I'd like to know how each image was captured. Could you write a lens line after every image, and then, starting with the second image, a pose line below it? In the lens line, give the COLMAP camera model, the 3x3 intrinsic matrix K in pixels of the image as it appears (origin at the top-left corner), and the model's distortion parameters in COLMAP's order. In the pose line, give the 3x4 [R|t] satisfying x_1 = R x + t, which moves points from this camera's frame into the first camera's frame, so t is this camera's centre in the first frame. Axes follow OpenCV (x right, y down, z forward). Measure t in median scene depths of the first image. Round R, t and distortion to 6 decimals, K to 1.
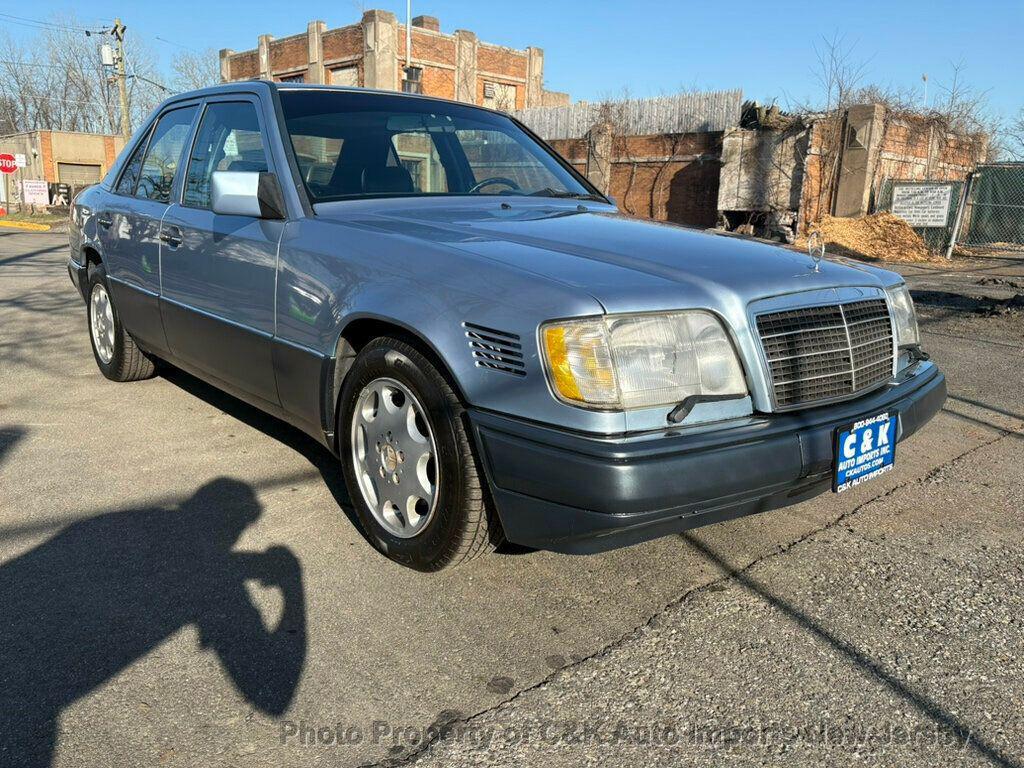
lens RADIAL K [[777.9, 0, 515.4], [0, 777.9, 384.7], [0, 0, 1]] dist [0.040703, -0.040200]
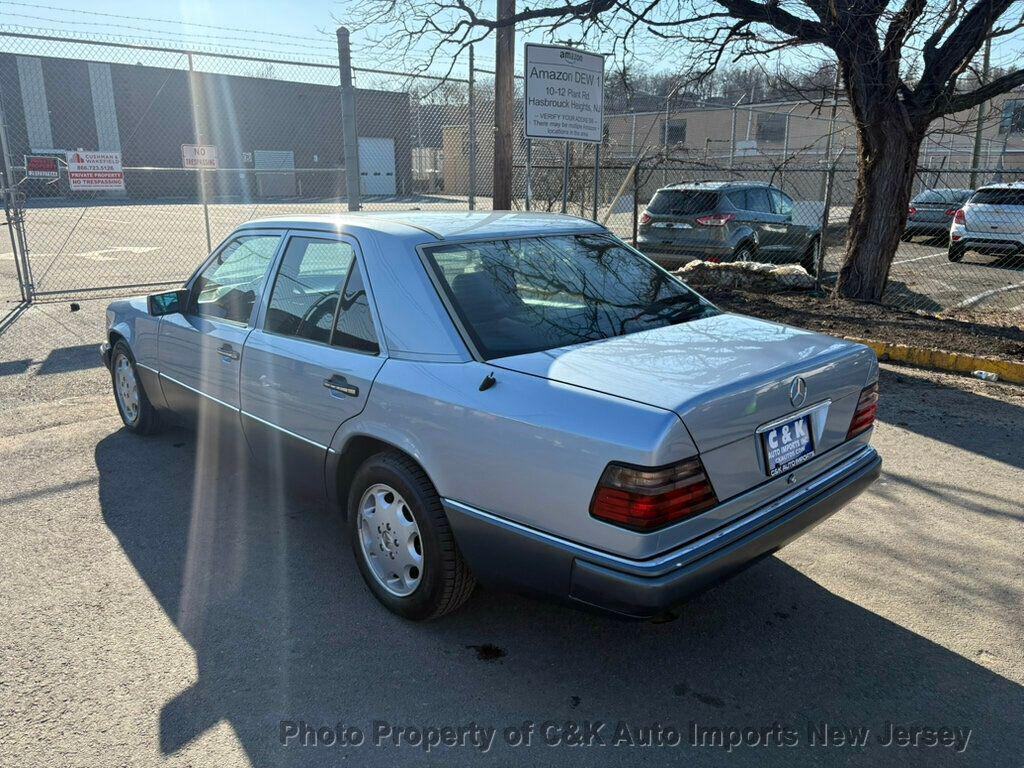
lens RADIAL K [[777.9, 0, 507.9], [0, 777.9, 389.4], [0, 0, 1]] dist [0.040703, -0.040200]
pose [[-0.998397, -0.019577, -0.053107, -0.283155], [-0.042050, 0.884614, 0.464424, -0.571398], [0.037888, 0.465912, -0.884019, 1.799057]]
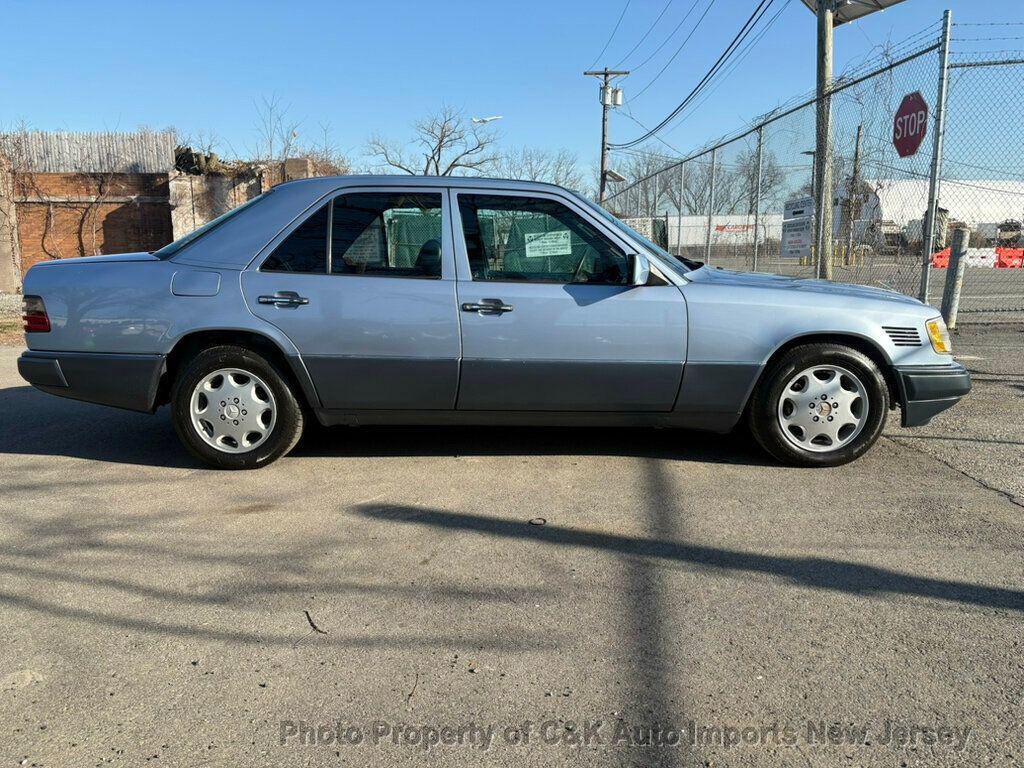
lens RADIAL K [[777.9, 0, 509.5], [0, 777.9, 381.9], [0, 0, 1]] dist [0.040703, -0.040200]
pose [[0.673272, -0.151864, 0.723631, -0.962970], [0.185030, 0.982146, 0.033964, -0.080841], [-0.715869, 0.111027, 0.689350, 0.125097]]
